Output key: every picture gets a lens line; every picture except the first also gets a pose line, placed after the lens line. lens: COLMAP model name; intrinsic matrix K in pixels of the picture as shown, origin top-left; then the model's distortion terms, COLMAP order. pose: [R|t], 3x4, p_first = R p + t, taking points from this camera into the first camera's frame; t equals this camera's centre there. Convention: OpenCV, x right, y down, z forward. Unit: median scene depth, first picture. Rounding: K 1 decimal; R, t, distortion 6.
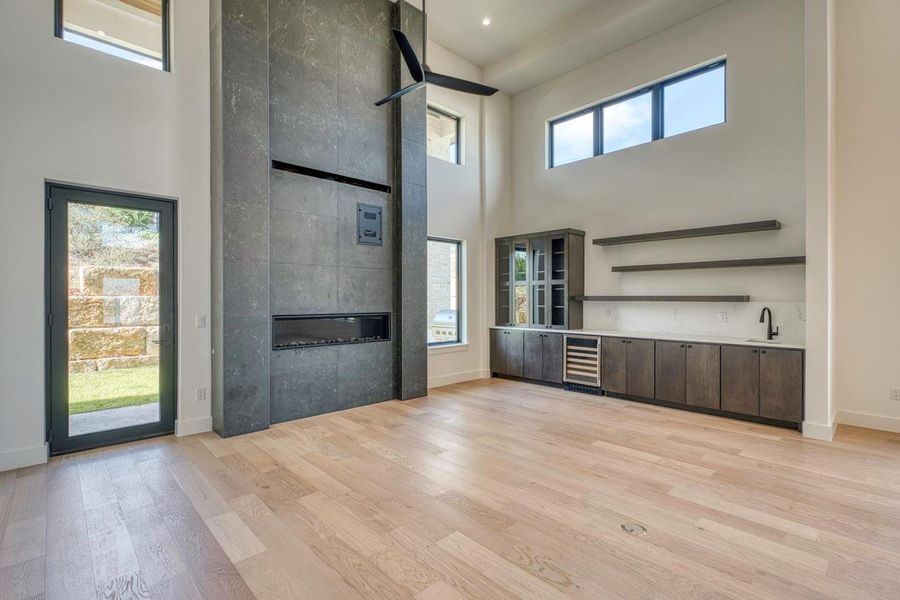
lens RADIAL K [[421.9, 0, 457.3], [0, 421.9, 294.4], [0, 0, 1]] dist [-0.001970, 0.000532]
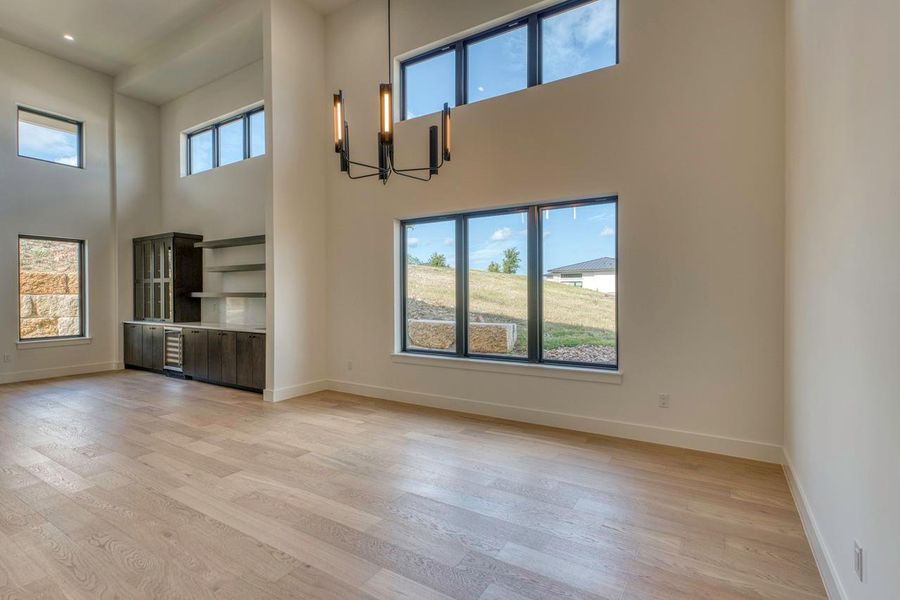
lens RADIAL K [[421.9, 0, 457.3], [0, 421.9, 294.4], [0, 0, 1]] dist [-0.001970, 0.000532]
pose [[0.970548, 0.000242, 0.240906, 0.662373], [-0.001810, 0.999979, 0.006286, 0.000322], [-0.240899, -0.006537, 0.970528, -0.245000]]
